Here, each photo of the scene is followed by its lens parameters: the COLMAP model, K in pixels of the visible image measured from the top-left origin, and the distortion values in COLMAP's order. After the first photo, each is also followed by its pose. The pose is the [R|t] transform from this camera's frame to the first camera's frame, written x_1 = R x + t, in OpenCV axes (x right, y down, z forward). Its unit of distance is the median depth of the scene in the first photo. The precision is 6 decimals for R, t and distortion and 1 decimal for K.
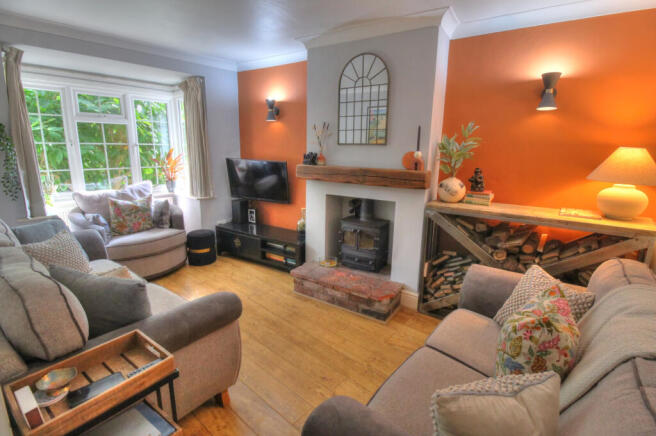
lens RADIAL K [[308.3, 0, 329.3], [0, 308.3, 212.6], [0, 0, 1]] dist [-0.014104, -0.001337]
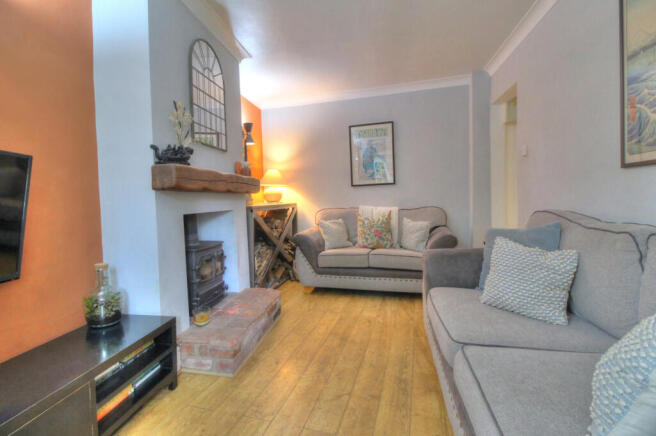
lens RADIAL K [[308.3, 0, 329.3], [0, 308.3, 212.6], [0, 0, 1]] dist [-0.014104, -0.001337]
pose [[-0.434132, -0.045260, 0.899711, -0.869023], [0.204705, 0.967654, 0.147453, -0.116927], [-0.877283, 0.248190, -0.410825, 1.222415]]
